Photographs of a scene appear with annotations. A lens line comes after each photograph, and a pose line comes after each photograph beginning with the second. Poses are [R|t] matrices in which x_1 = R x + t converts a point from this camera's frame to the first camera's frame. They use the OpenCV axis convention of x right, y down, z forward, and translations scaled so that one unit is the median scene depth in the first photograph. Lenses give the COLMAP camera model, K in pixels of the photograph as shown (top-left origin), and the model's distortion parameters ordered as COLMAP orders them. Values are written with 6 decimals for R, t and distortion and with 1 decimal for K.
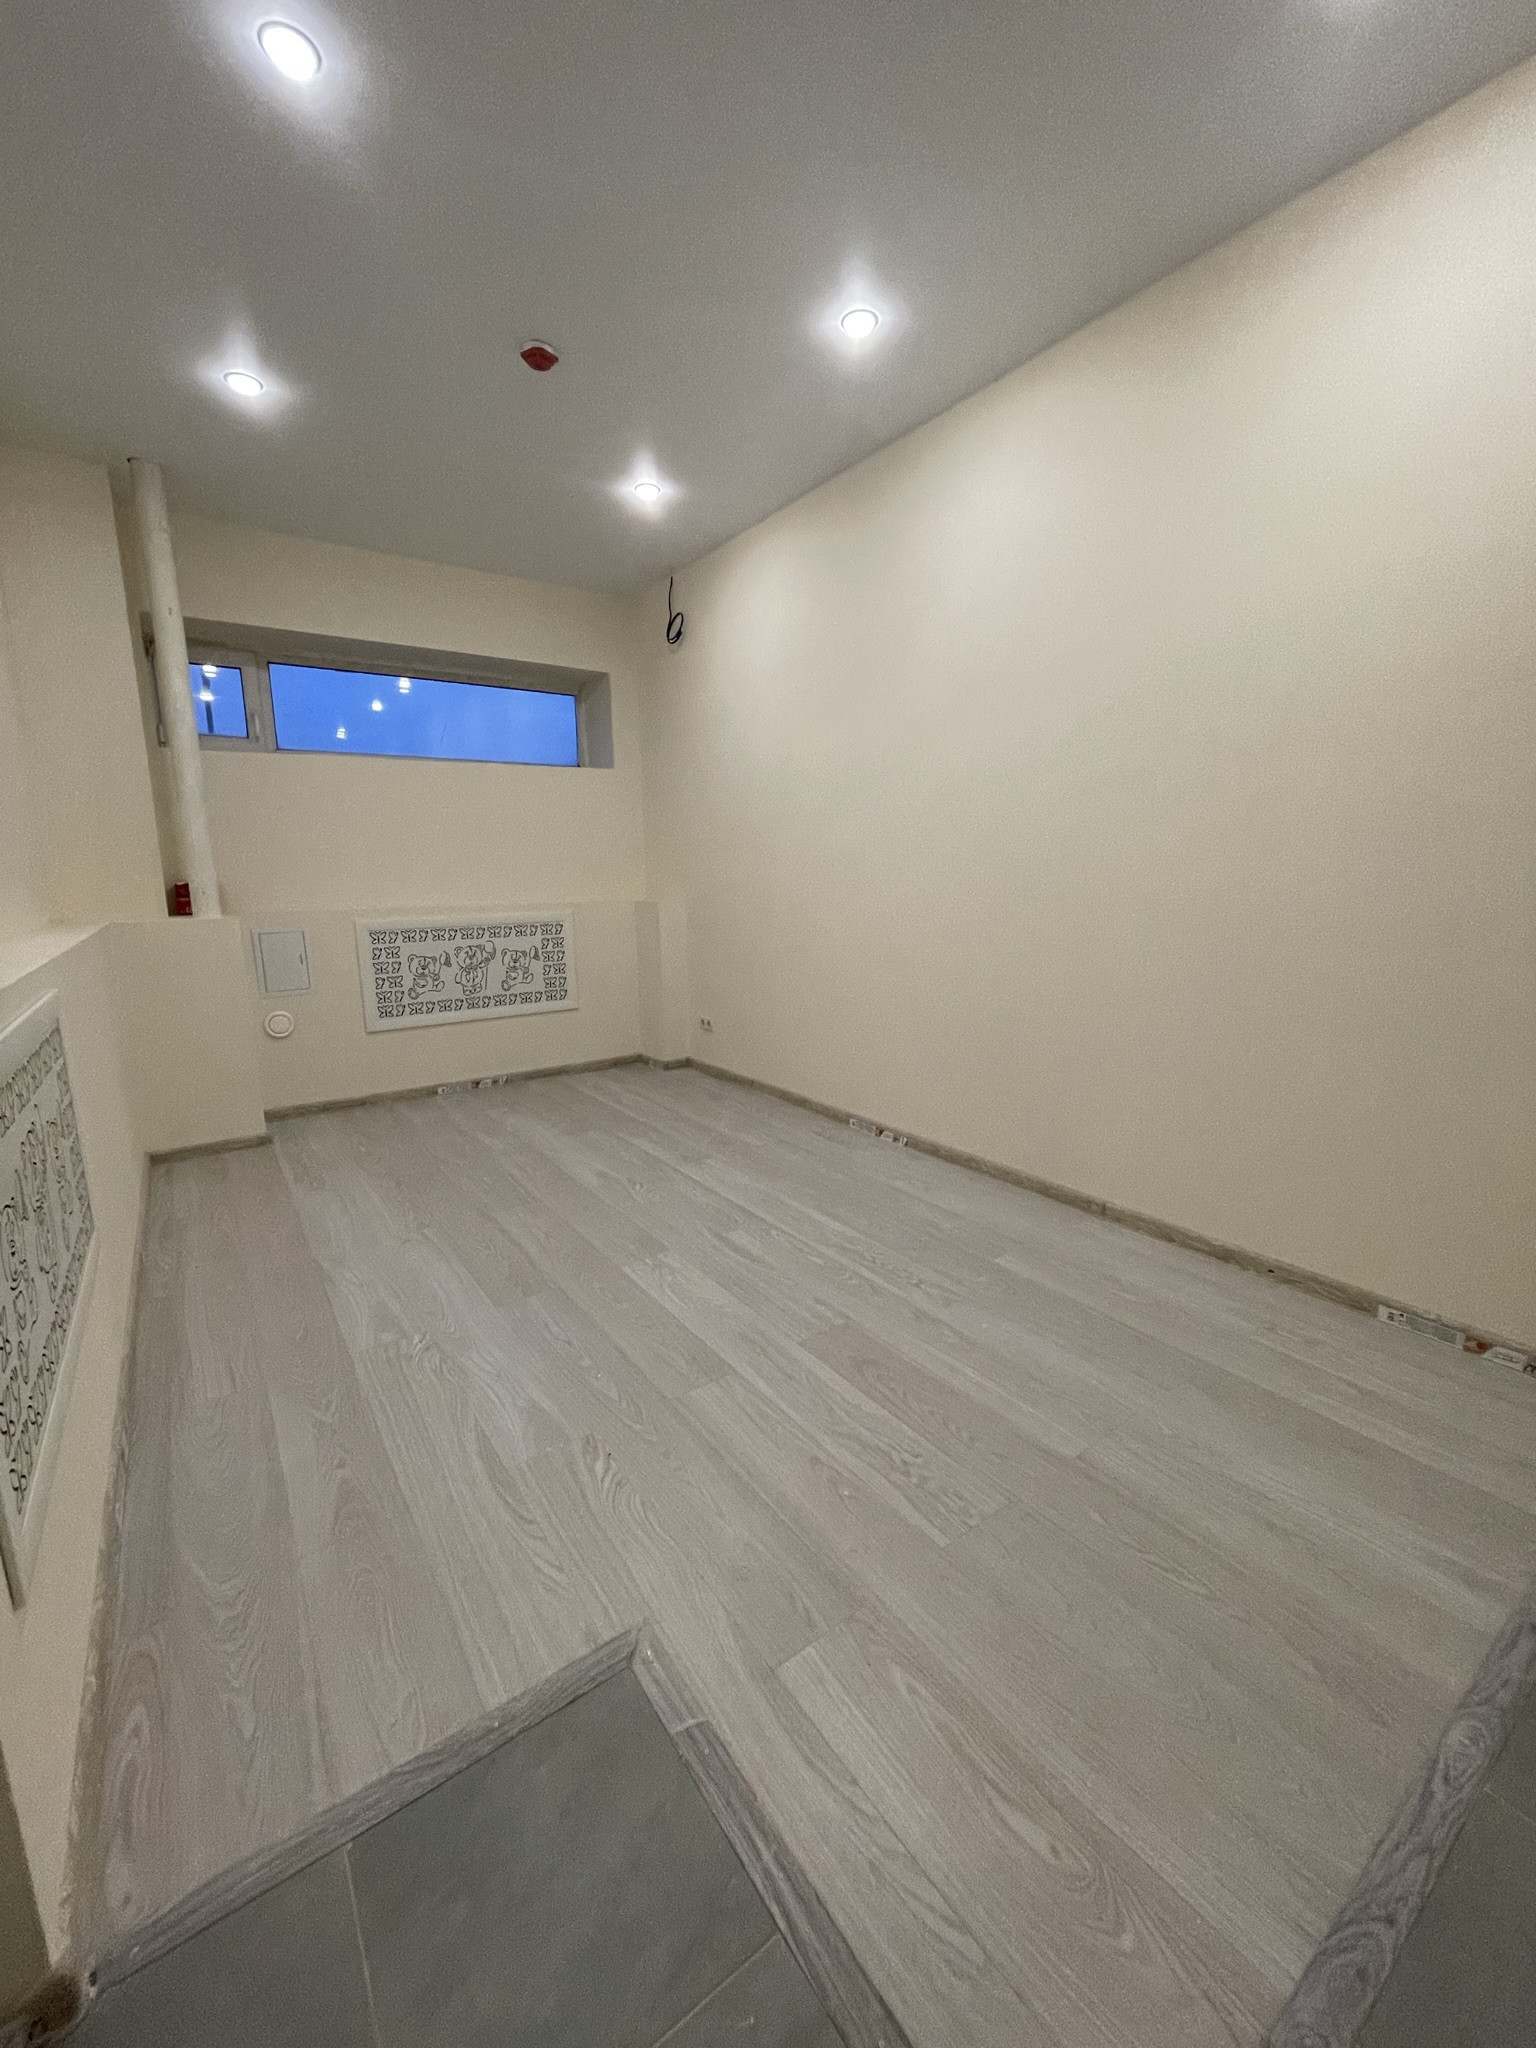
lens RADIAL K [[827.1, 0, 776.9], [0, 827.1, 1021.0], [0, 0, 1]] dist [-0.000564, -0.000122]
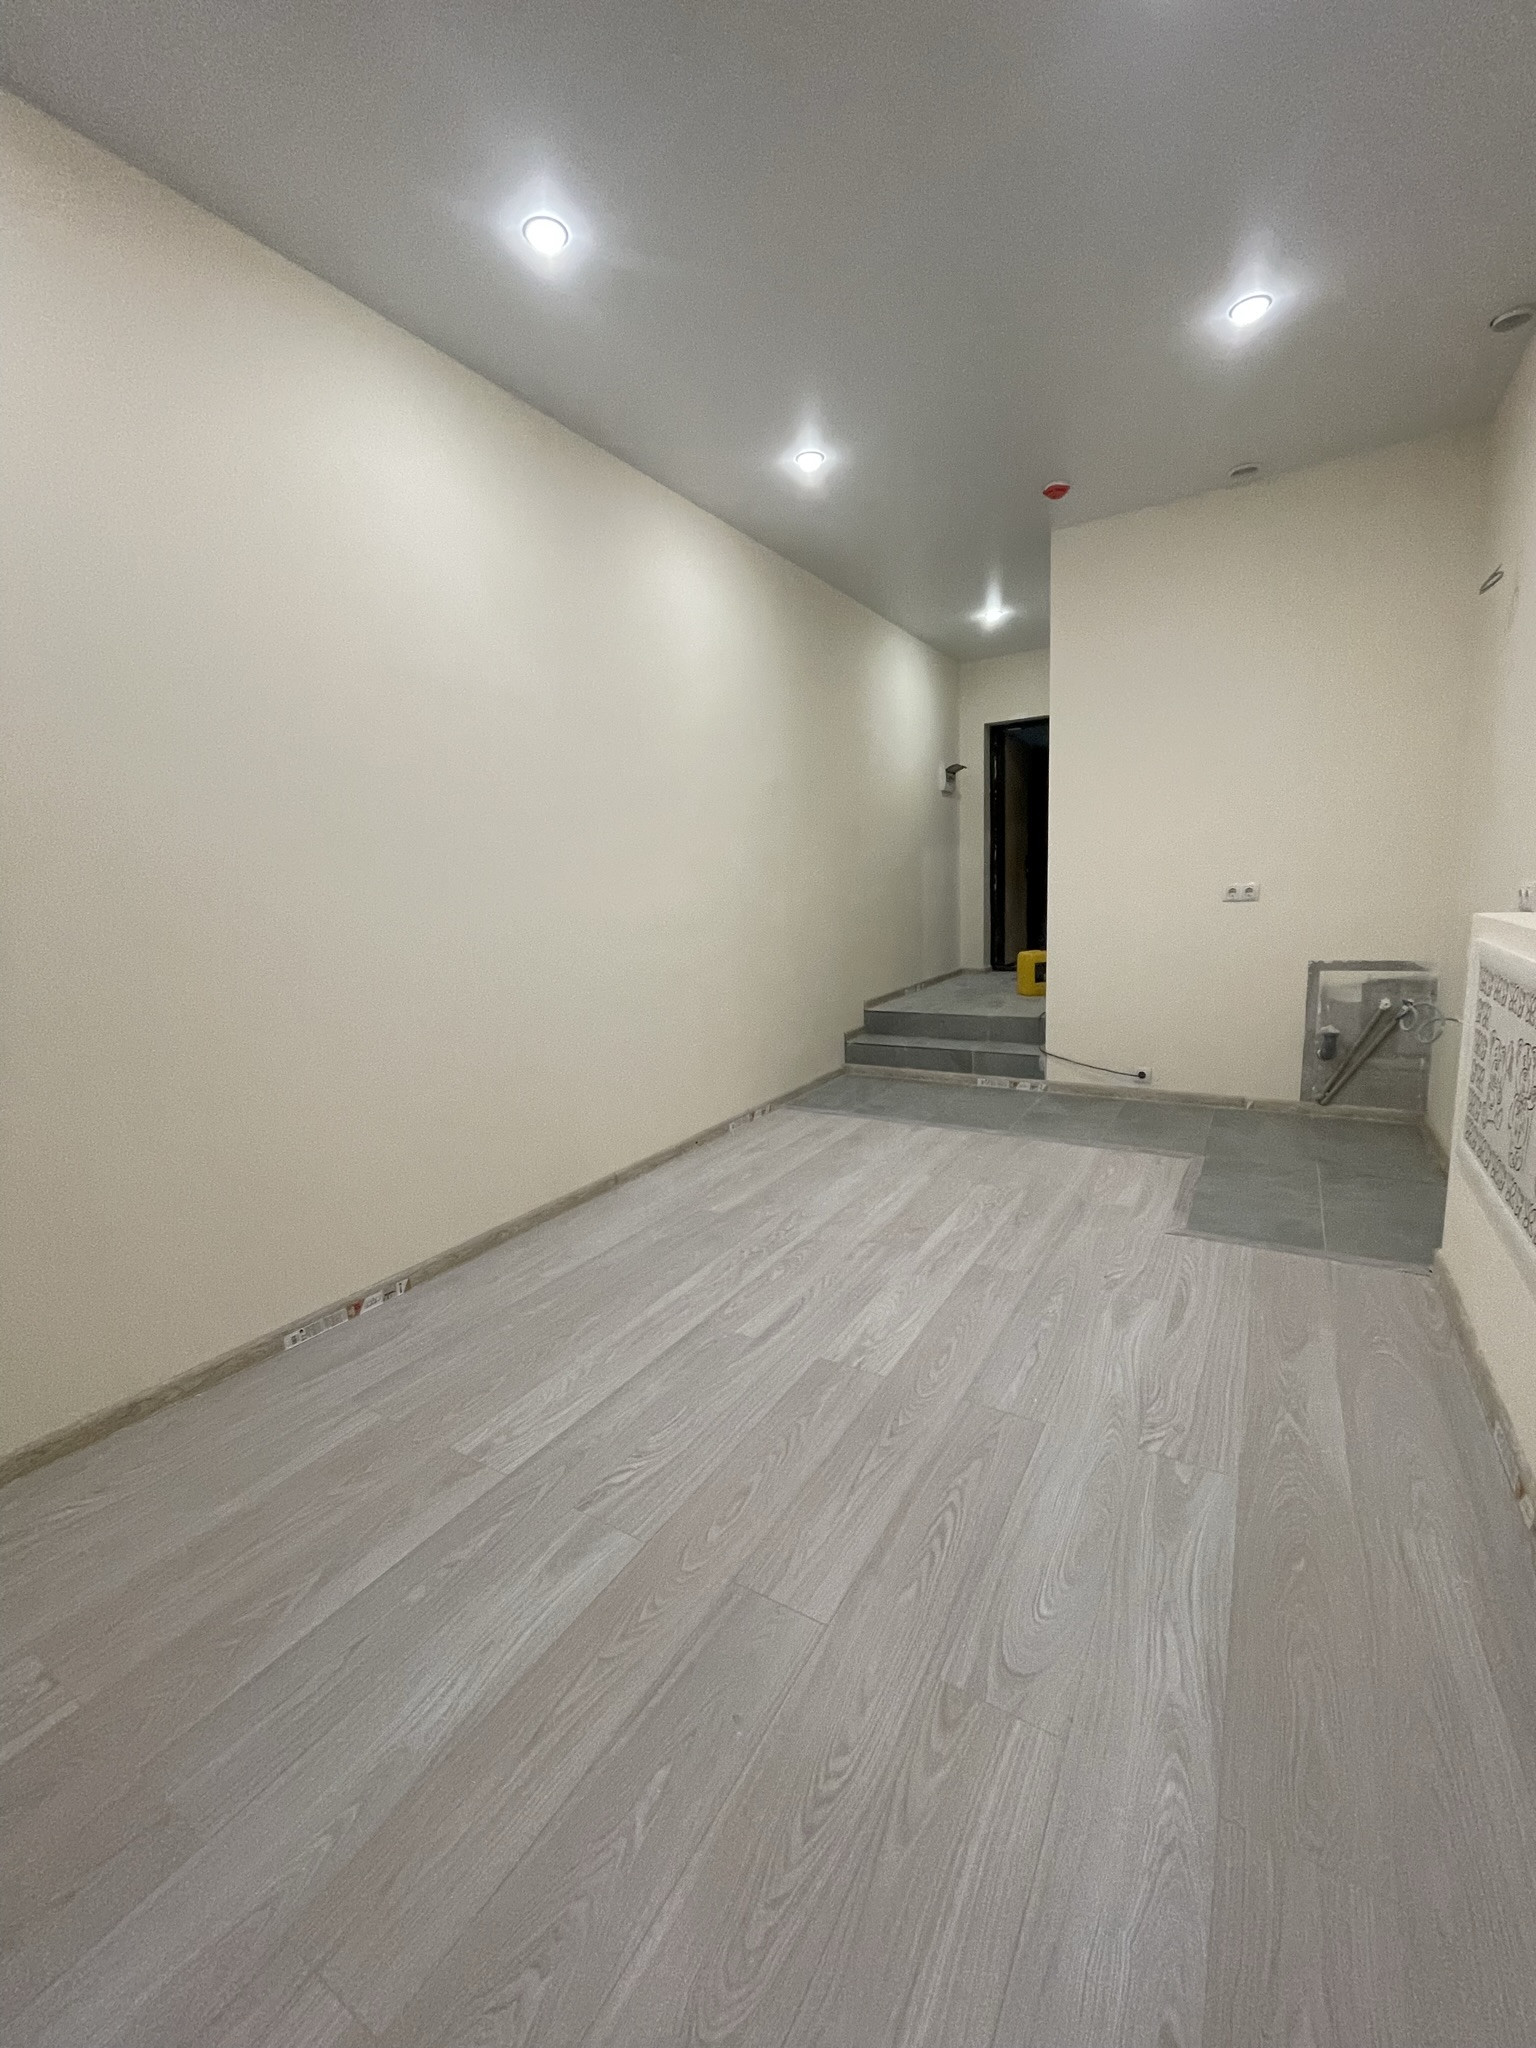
lens RADIAL K [[827.1, 0, 776.9], [0, 827.1, 1021.0], [0, 0, 1]] dist [-0.000564, -0.000122]
pose [[-0.396764, -0.120782, 0.909939, -0.538513], [0.211792, 0.952512, 0.218782, -0.143158], [-0.893153, 0.279522, -0.352342, 0.831991]]
